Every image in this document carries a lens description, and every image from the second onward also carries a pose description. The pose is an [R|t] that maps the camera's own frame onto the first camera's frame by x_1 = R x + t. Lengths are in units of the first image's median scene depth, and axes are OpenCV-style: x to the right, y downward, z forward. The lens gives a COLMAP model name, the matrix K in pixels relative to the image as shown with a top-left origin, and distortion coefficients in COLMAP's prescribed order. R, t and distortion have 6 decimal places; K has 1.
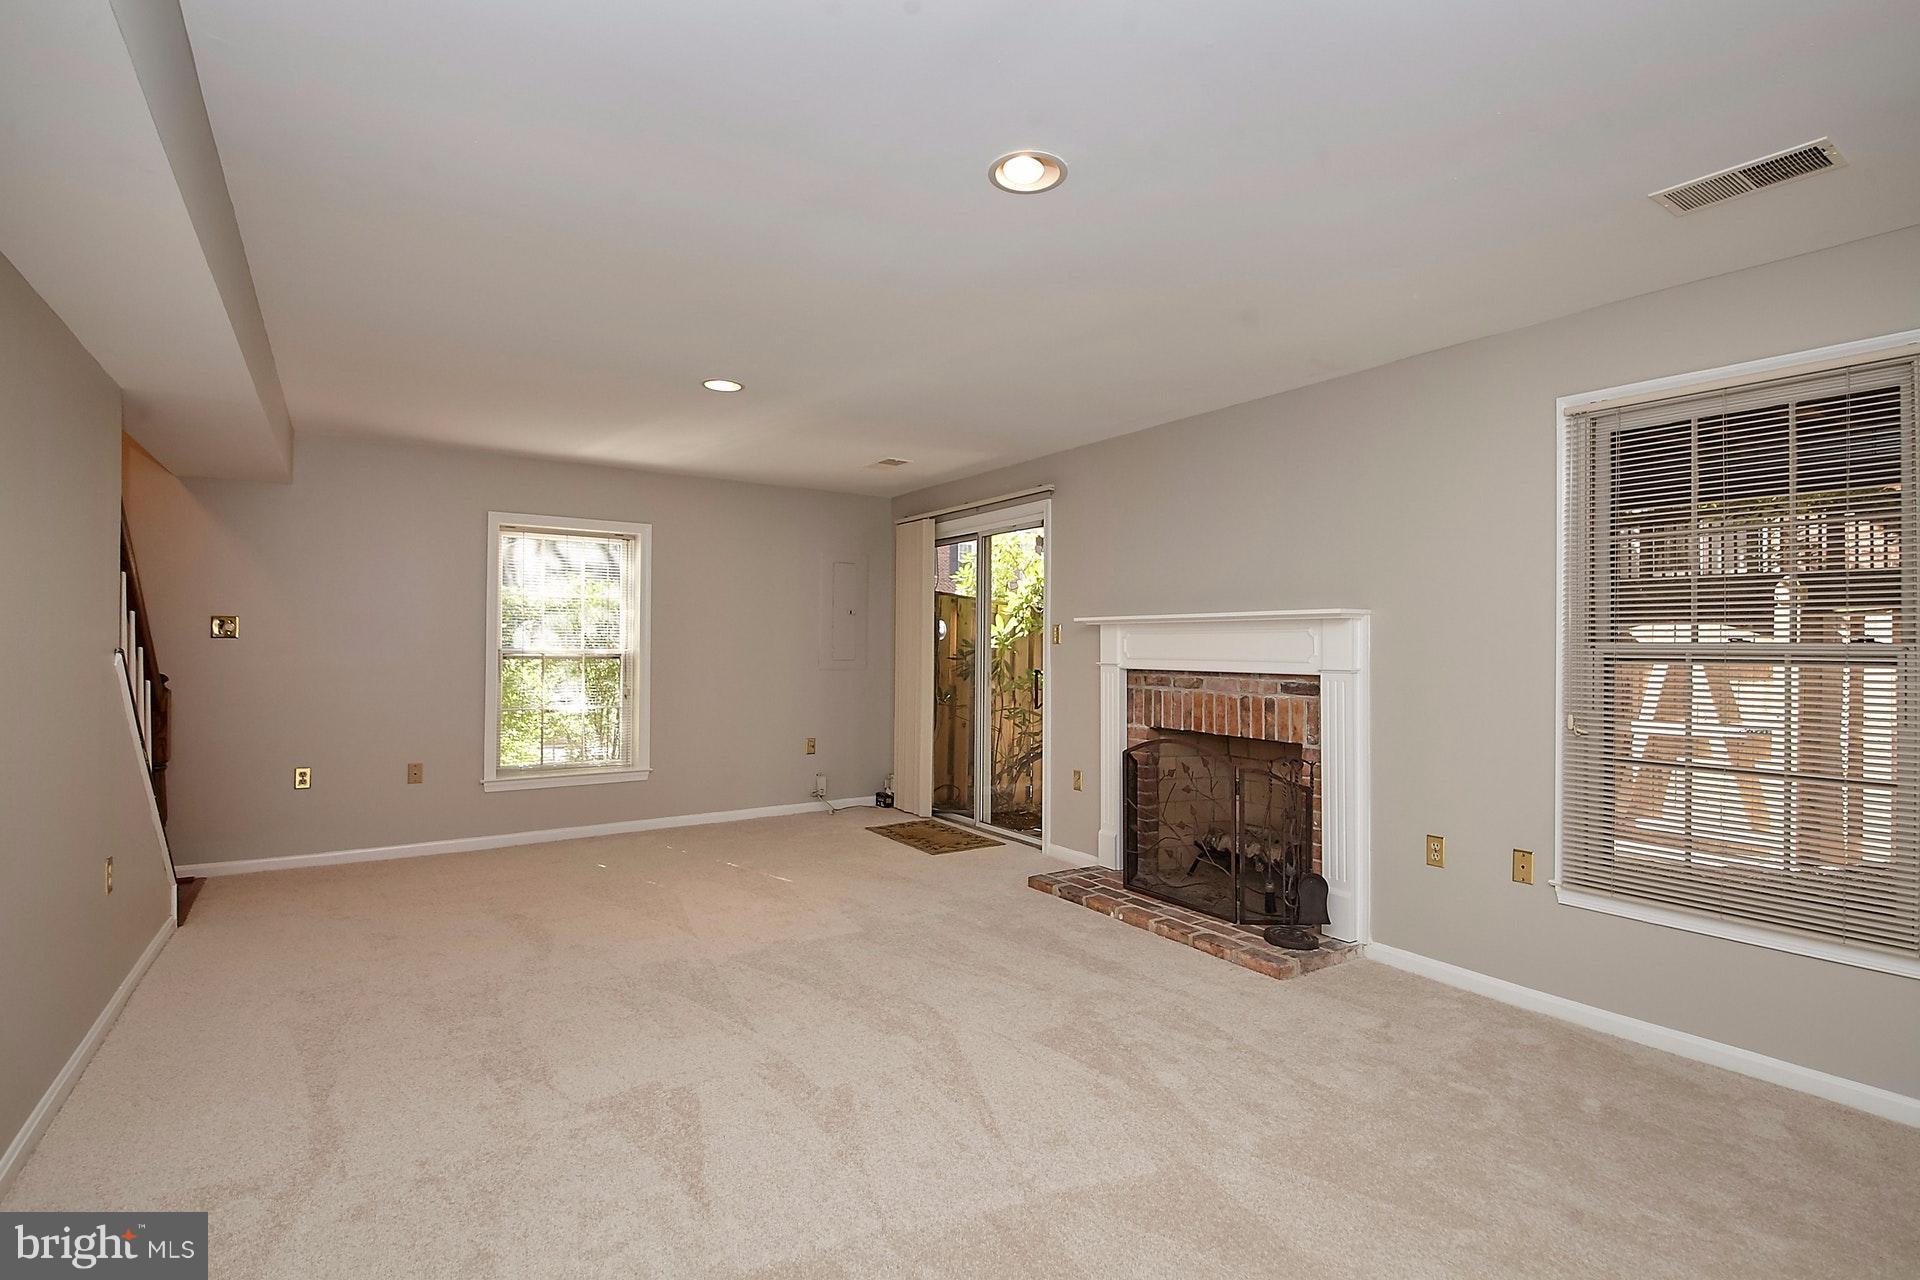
lens RADIAL K [[902.5, 0, 955.8], [0, 902.5, 653.9], [0, 0, 1]] dist [0.029545, -0.000078]
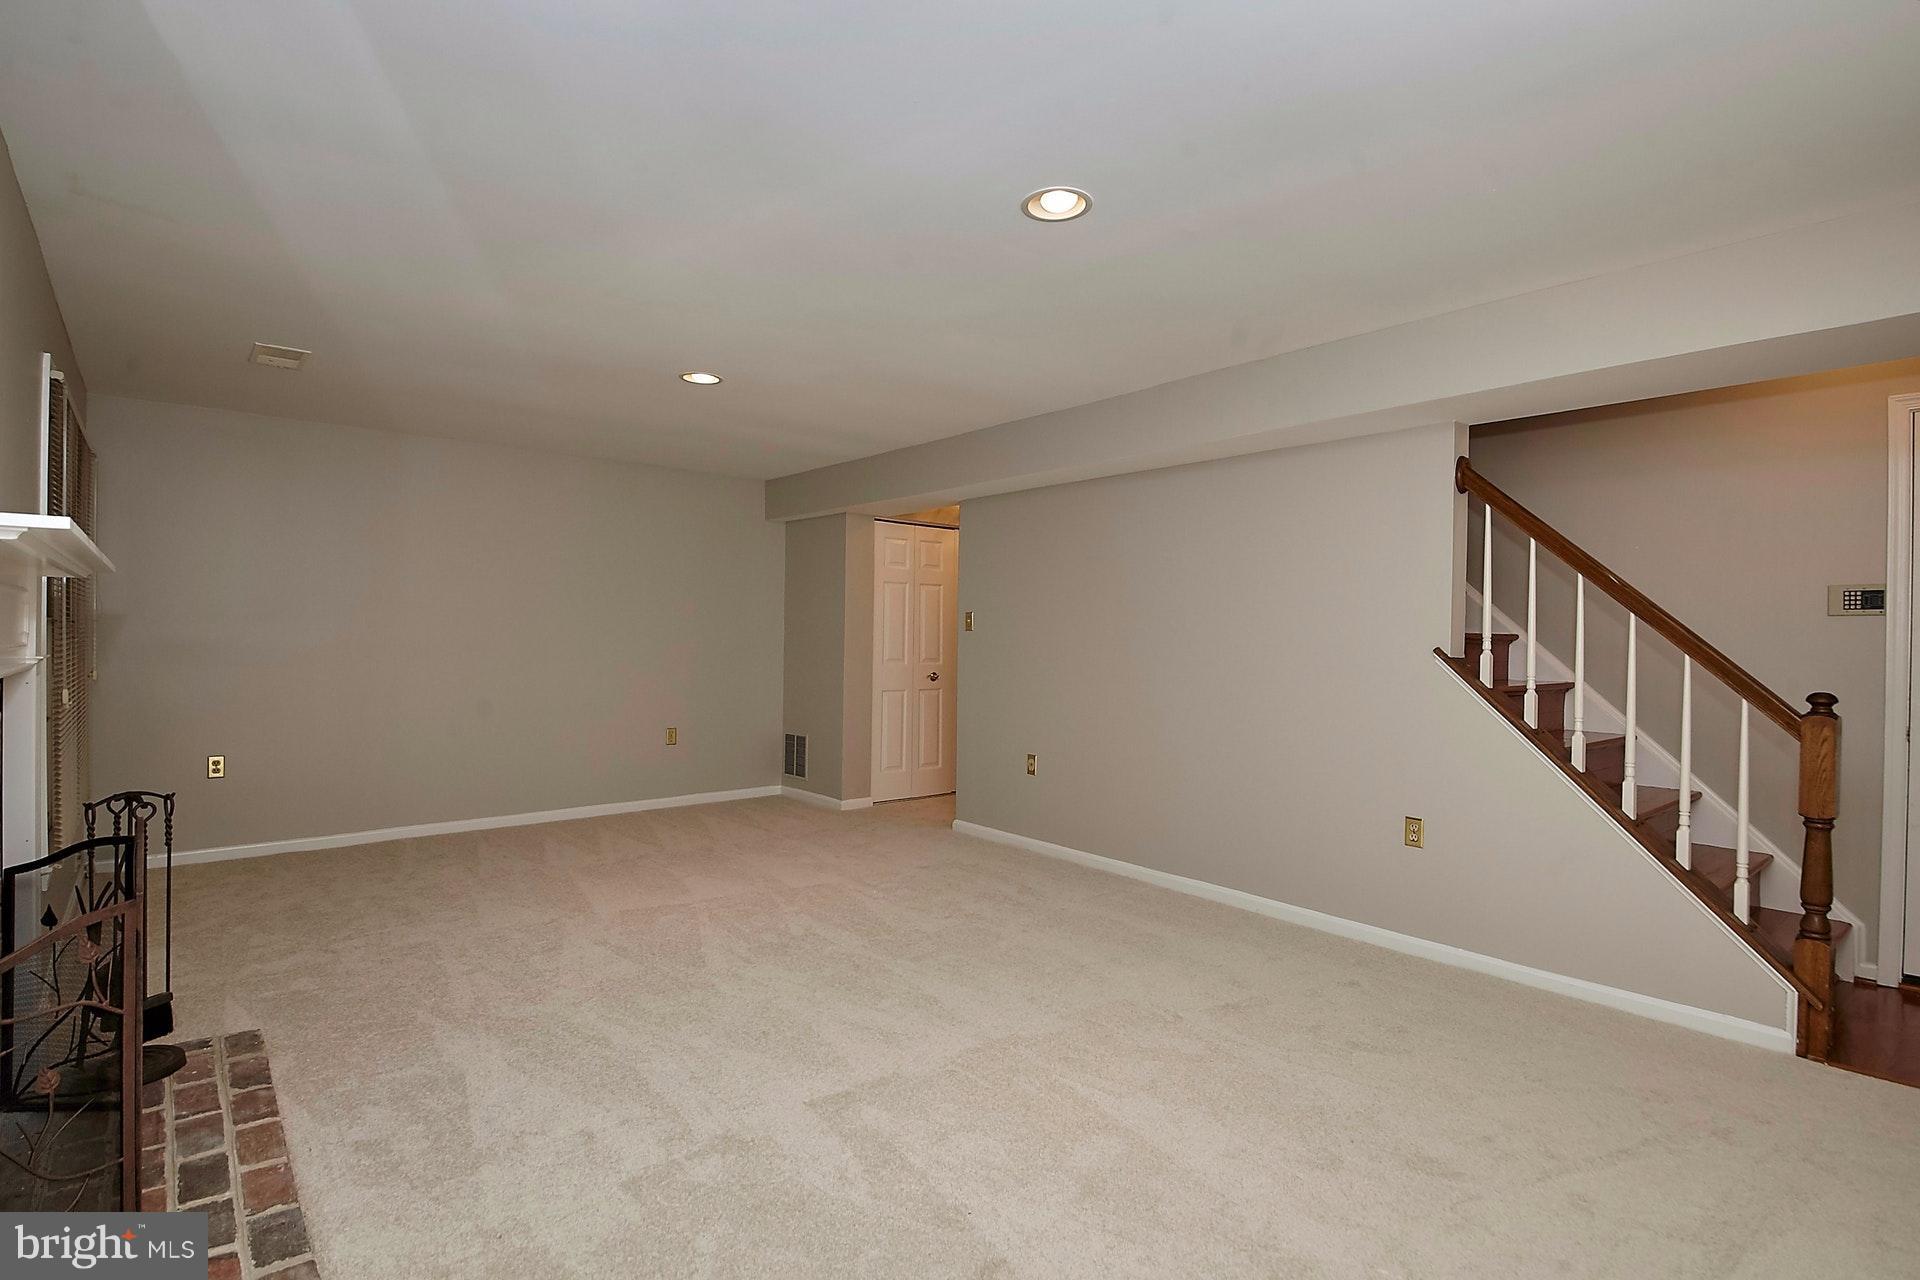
lens RADIAL K [[902.5, 0, 955.8], [0, 902.5, 653.9], [0, 0, 1]] dist [0.029545, -0.000078]
pose [[-0.991395, -0.009309, -0.130570, -0.087971], [-0.013023, 0.999534, 0.027614, -0.013080], [0.130252, 0.029077, -0.991054, 1.104623]]
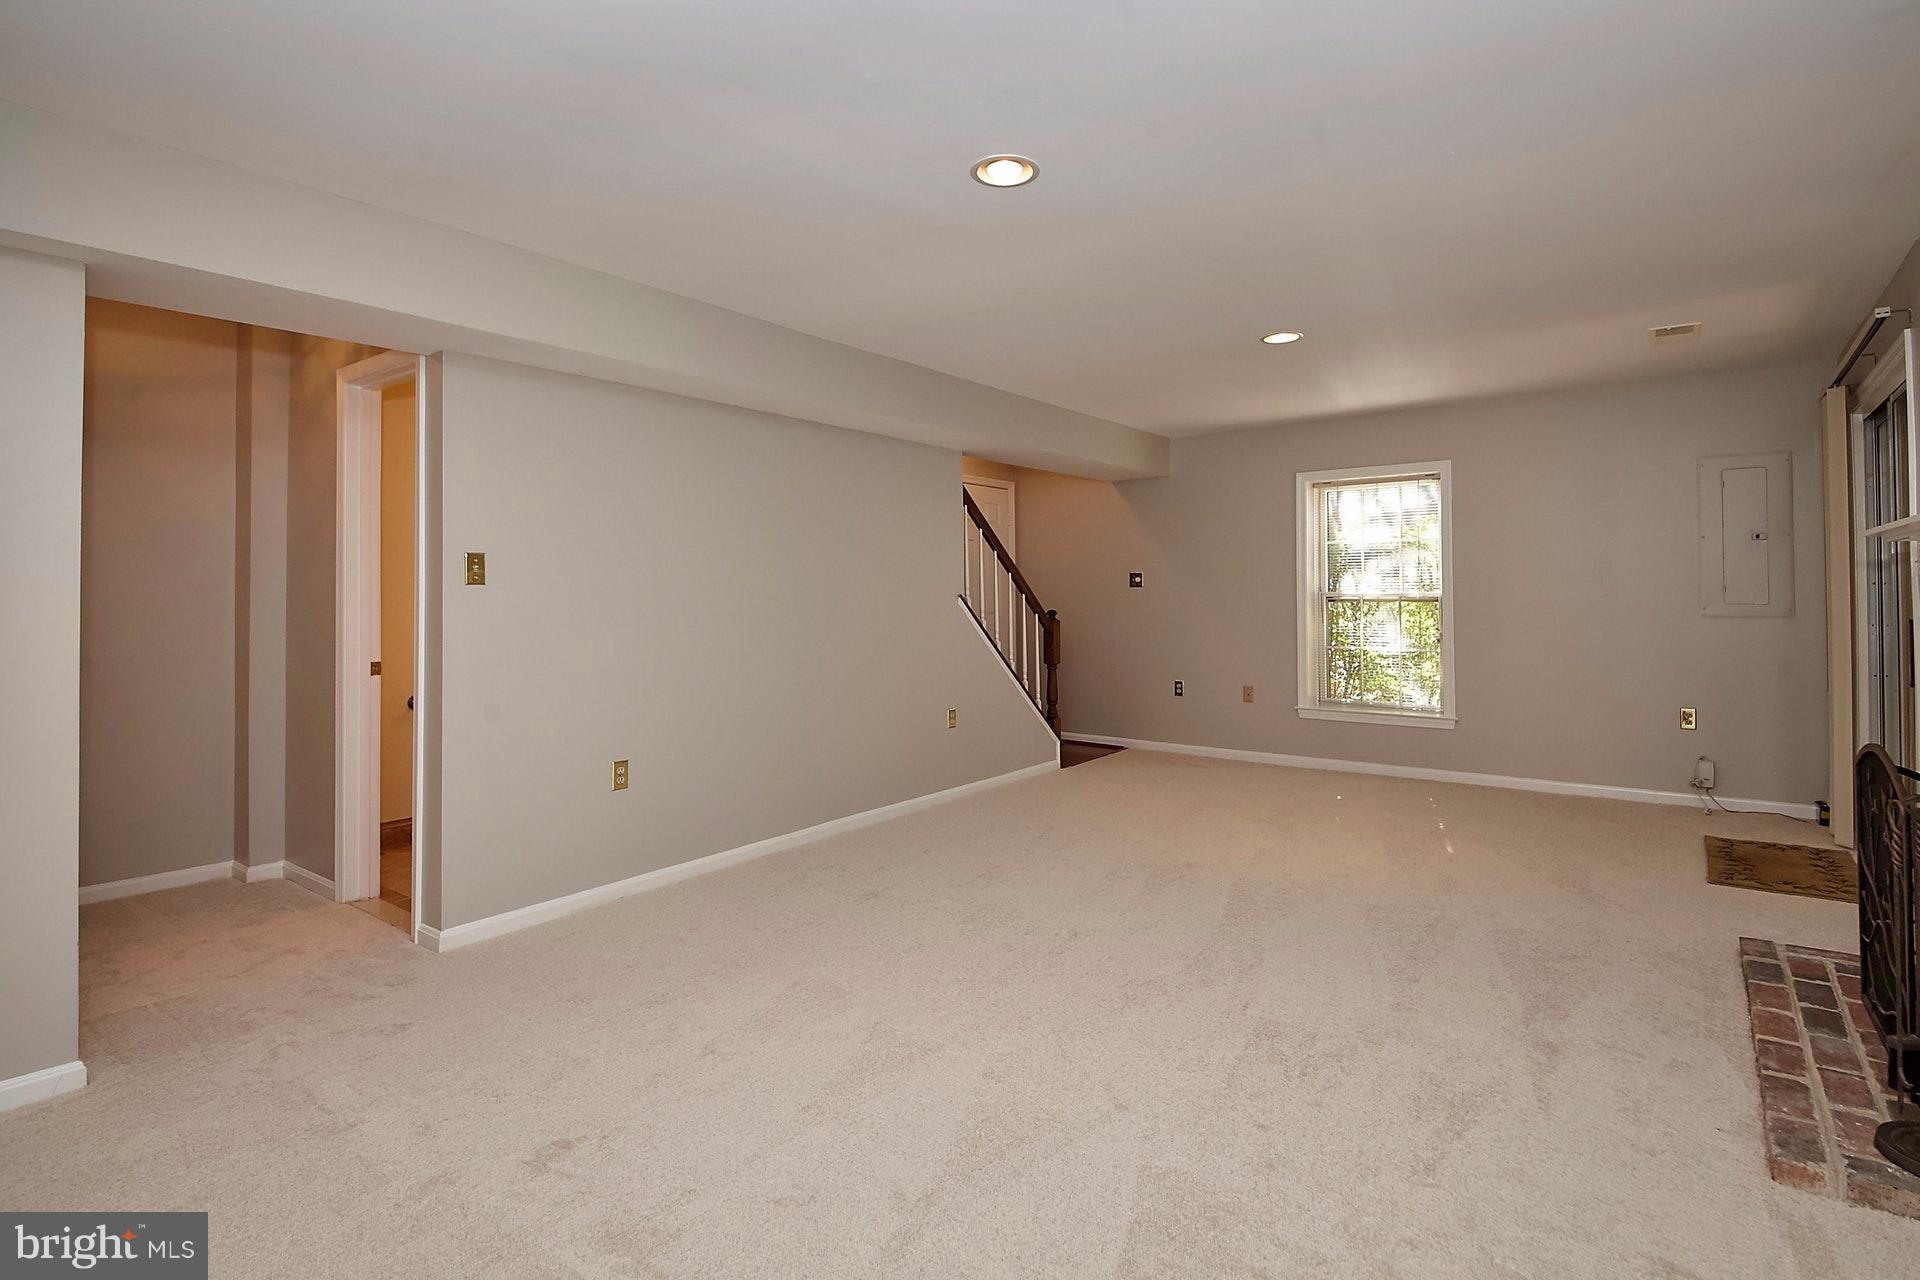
lens RADIAL K [[931.1, 0, 955.2], [0, 931.1, 583.4], [0, 0, 1]] dist [-0.001225, -0.000421]
pose [[0.314634, -0.019003, -0.949023, 0.434222], [0.003345, 0.999816, -0.018912, 0.003248], [0.949207, 0.002776, 0.314640, 0.204025]]
